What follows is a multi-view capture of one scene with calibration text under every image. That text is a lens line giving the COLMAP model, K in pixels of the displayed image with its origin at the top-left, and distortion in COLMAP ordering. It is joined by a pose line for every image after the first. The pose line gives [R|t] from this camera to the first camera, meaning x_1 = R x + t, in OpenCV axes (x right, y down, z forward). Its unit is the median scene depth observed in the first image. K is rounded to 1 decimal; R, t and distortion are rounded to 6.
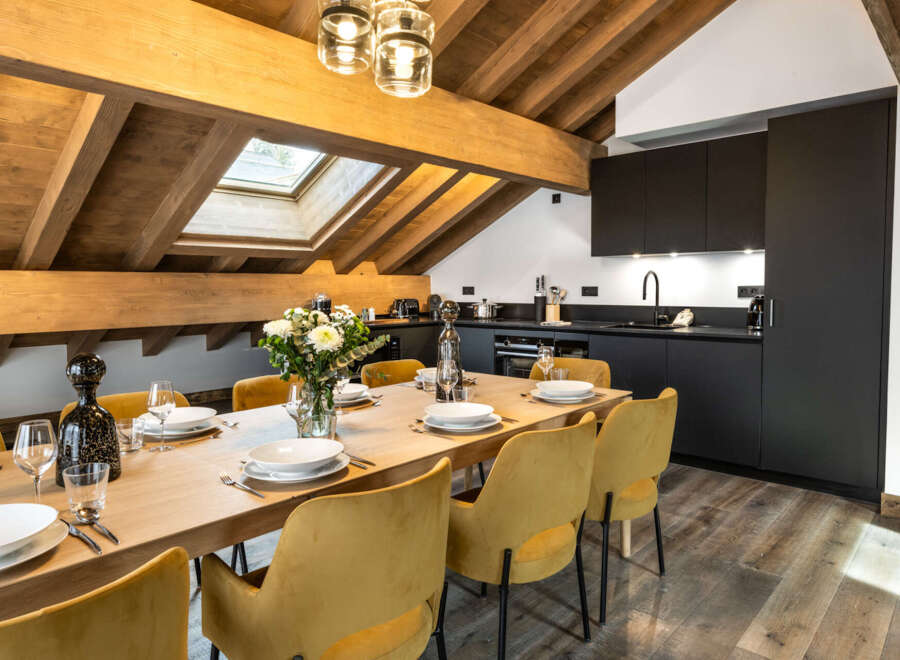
lens RADIAL K [[591.6, 0, 450.0], [0, 591.6, 330.0], [0, 0, 1]] dist [0.002066, 0.000788]
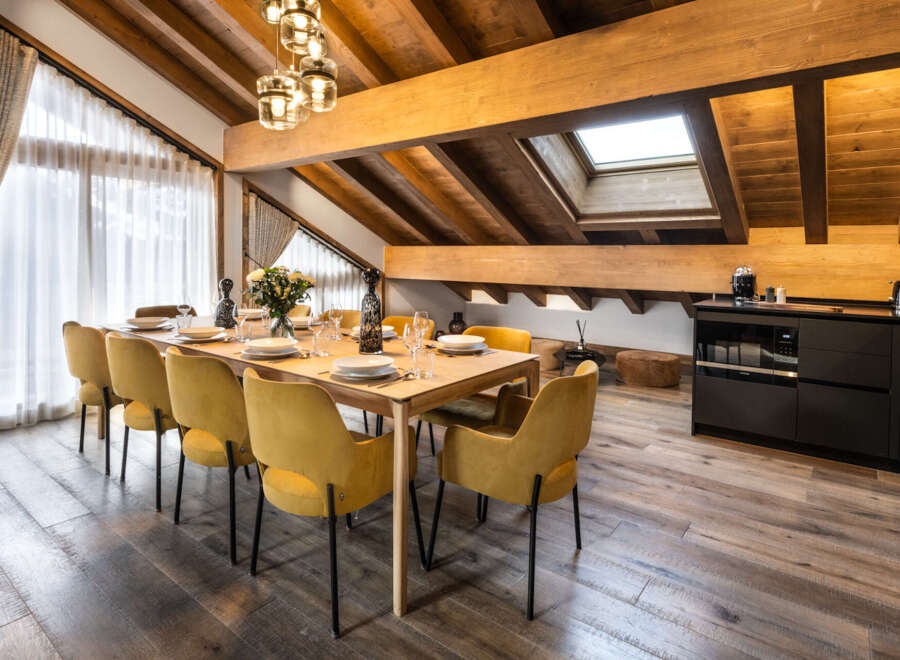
lens RADIAL K [[526.3, 0, 450.0], [0, 526.3, 330.0], [0, 0, 1]] dist [-0.004277, -0.001347]
pose [[0.062401, 0.147660, -0.987068, 0.619669], [-0.082509, 0.986373, 0.142340, -0.051213], [0.994635, 0.072560, 0.073734, 0.598842]]
